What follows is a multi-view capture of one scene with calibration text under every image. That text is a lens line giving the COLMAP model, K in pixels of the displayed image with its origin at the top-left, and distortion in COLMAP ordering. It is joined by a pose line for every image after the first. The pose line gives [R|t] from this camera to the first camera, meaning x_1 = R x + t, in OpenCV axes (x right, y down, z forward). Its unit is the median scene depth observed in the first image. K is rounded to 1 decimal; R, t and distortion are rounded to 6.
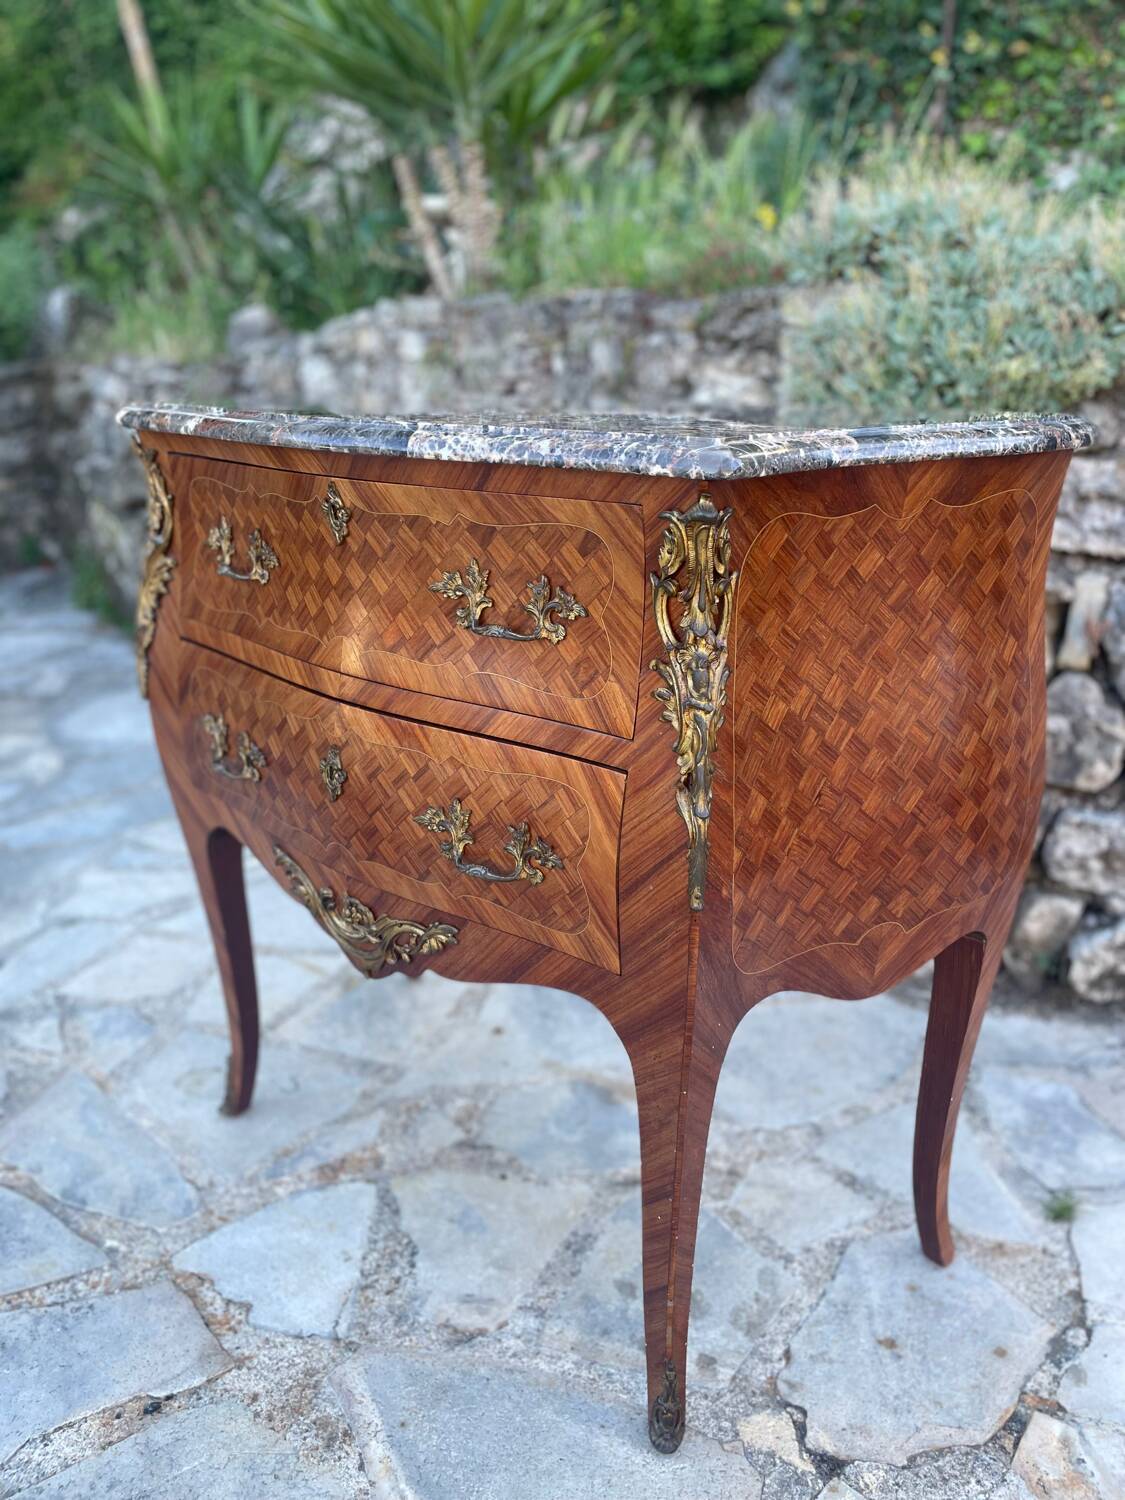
lens RADIAL K [[1152.9, 0, 564.7], [0, 1152.9, 733.4], [0, 0, 1]] dist [0.067883, -0.096008]
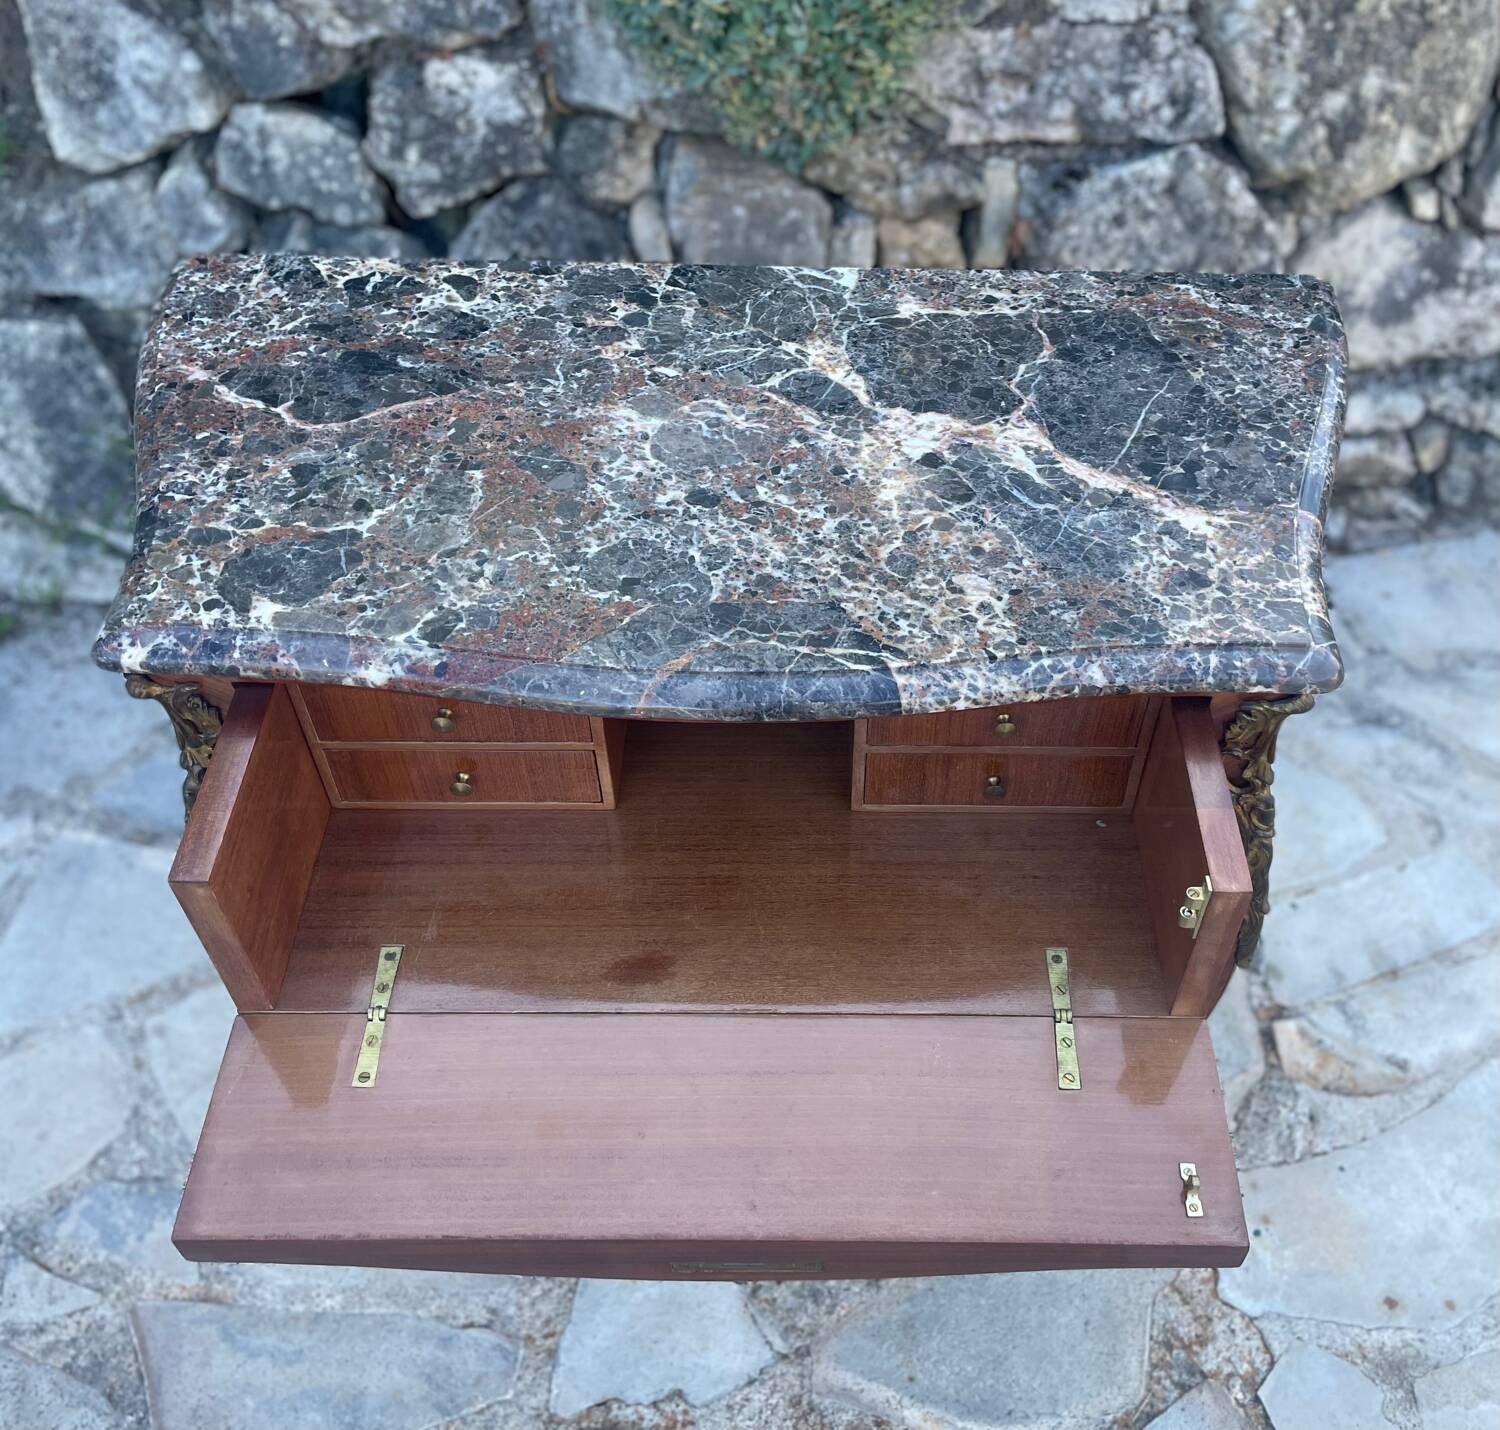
lens RADIAL K [[1514.7, 0, 815.9], [0, 1514.7, 673.0], [0, 0, 1]] dist [0.037298, 0.000000]
pose [[0.751010, -0.474903, 0.458750, -0.485212], [0.204177, 0.827745, 0.522637, -0.617170], [-0.627930, -0.298840, 0.718609, 0.226368]]
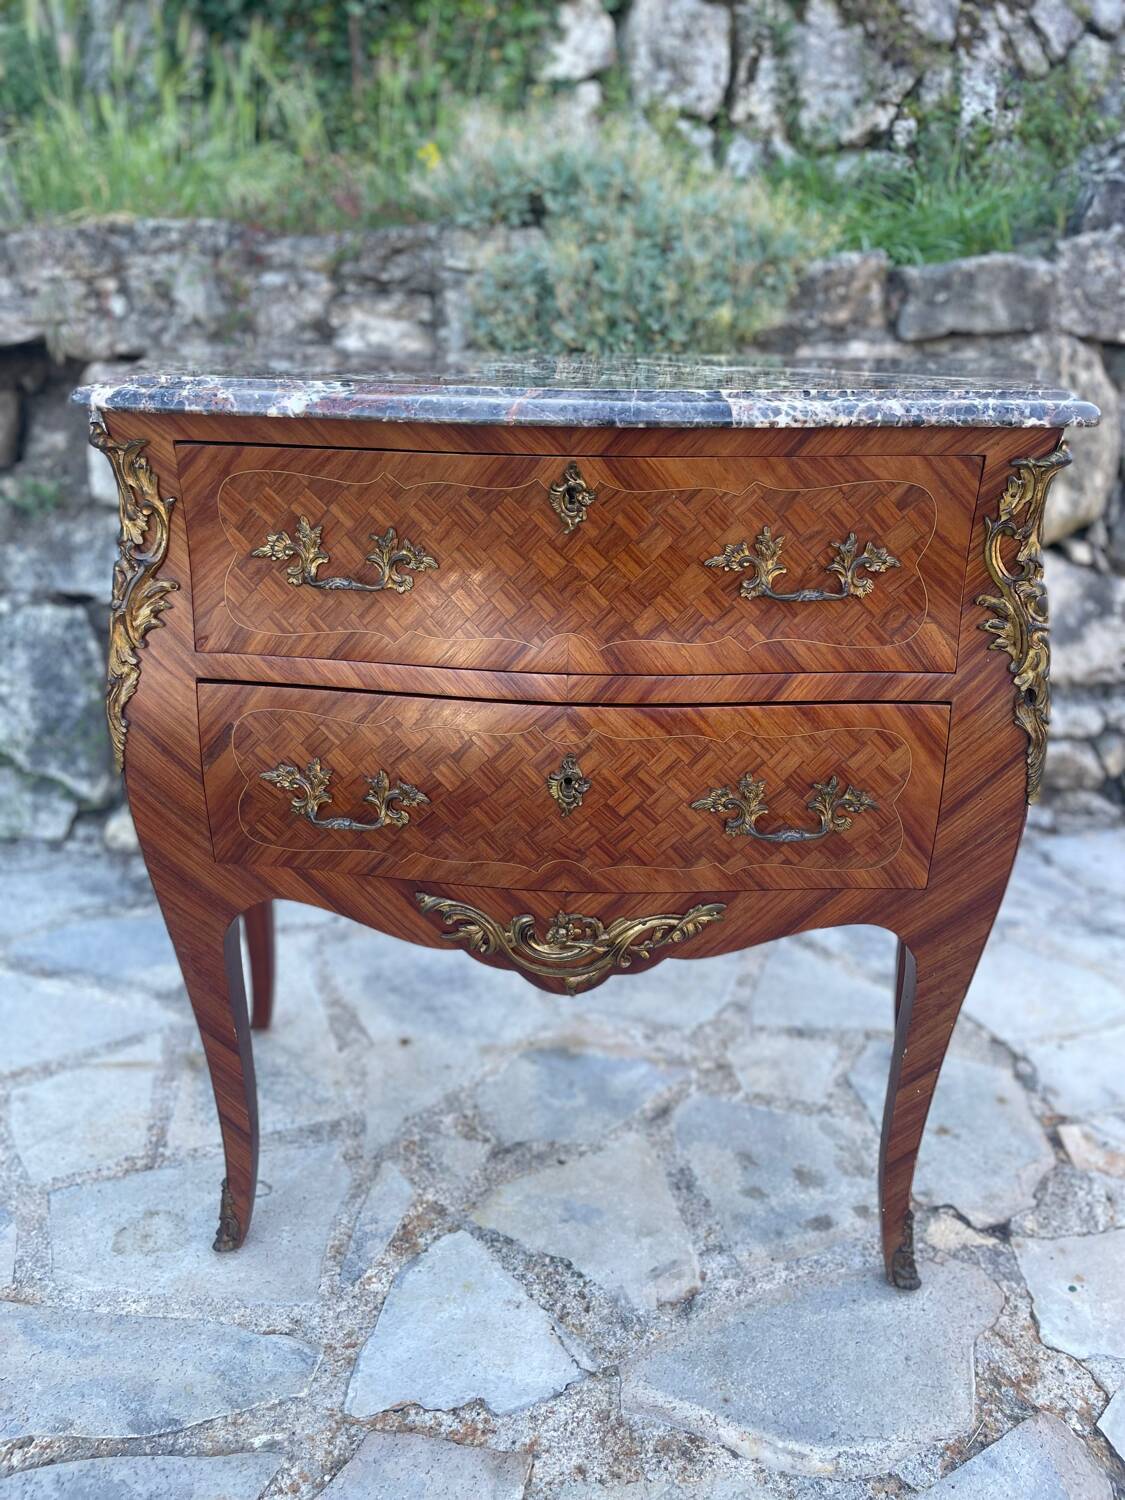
lens RADIAL K [[1152.9, 0, 564.9], [0, 1152.9, 738.2], [0, 0, 1]] dist [0.067883, -0.096008]
pose [[0.779272, -0.222099, 0.586009, -0.640741], [0.187871, 0.974879, 0.119651, -0.097302], [-0.597862, 0.016853, 0.801422, 0.245418]]
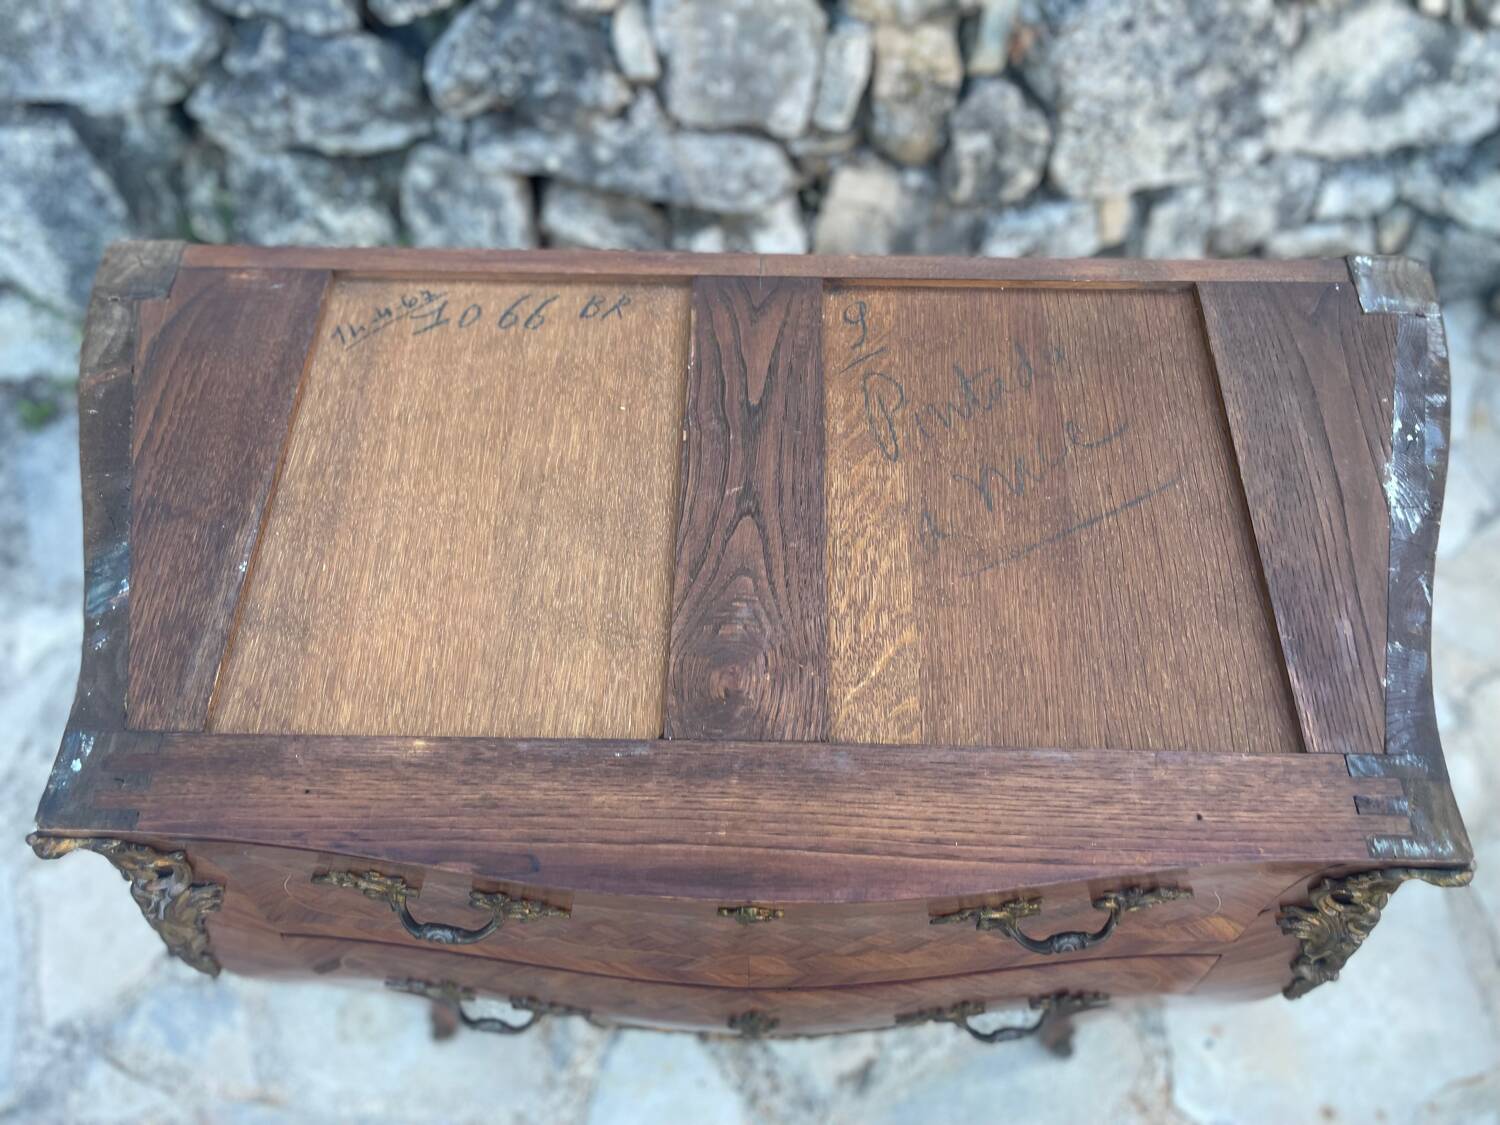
lens RADIAL K [[1152.9, 0, 741.8], [0, 1152.9, 530.6], [0, 0, 1]] dist [0.067883, -0.096008]
pose [[0.757383, -0.563592, 0.329750, -0.245351], [0.213133, 0.690716, 0.691004, -0.646981], [-0.617208, -0.453074, 0.643256, 0.579044]]
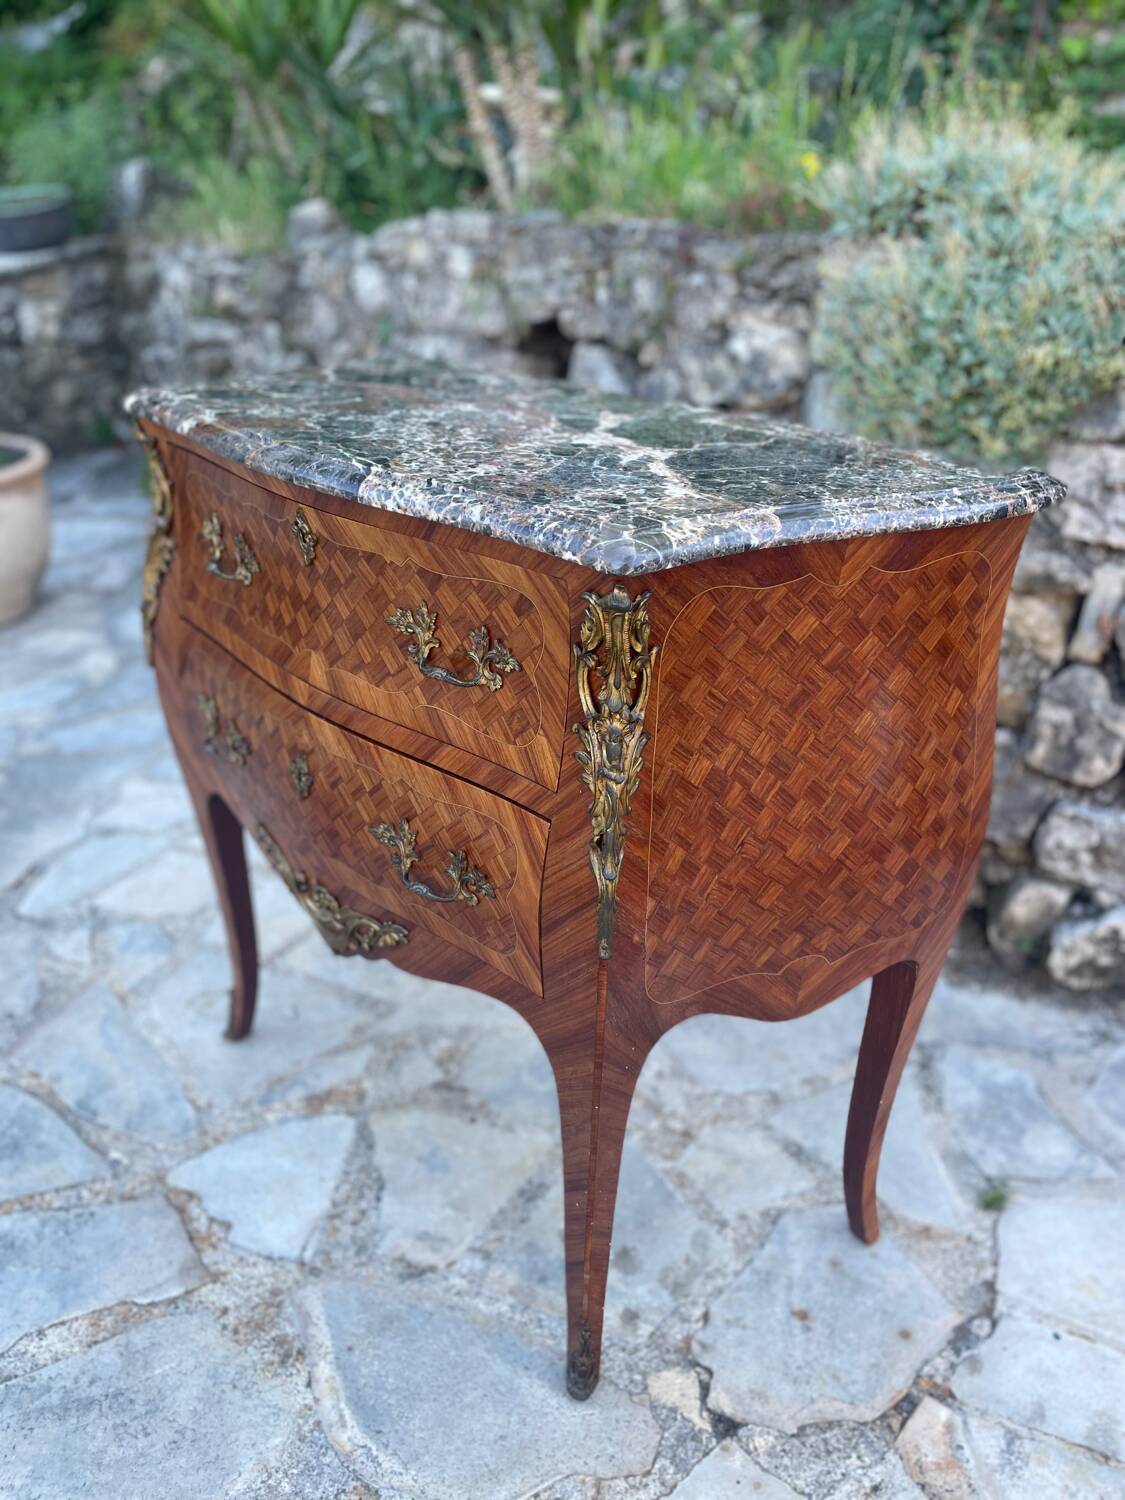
lens RADIAL K [[1152.9, 0, 553.5], [0, 1152.9, 733.2], [0, 0, 1]] dist [0.067883, -0.096008]
pose [[0.995553, 0.058604, -0.073755, 0.094737], [-0.049856, 0.992077, 0.115314, -0.122720], [0.079929, -0.111124, 0.990587, -0.028440]]
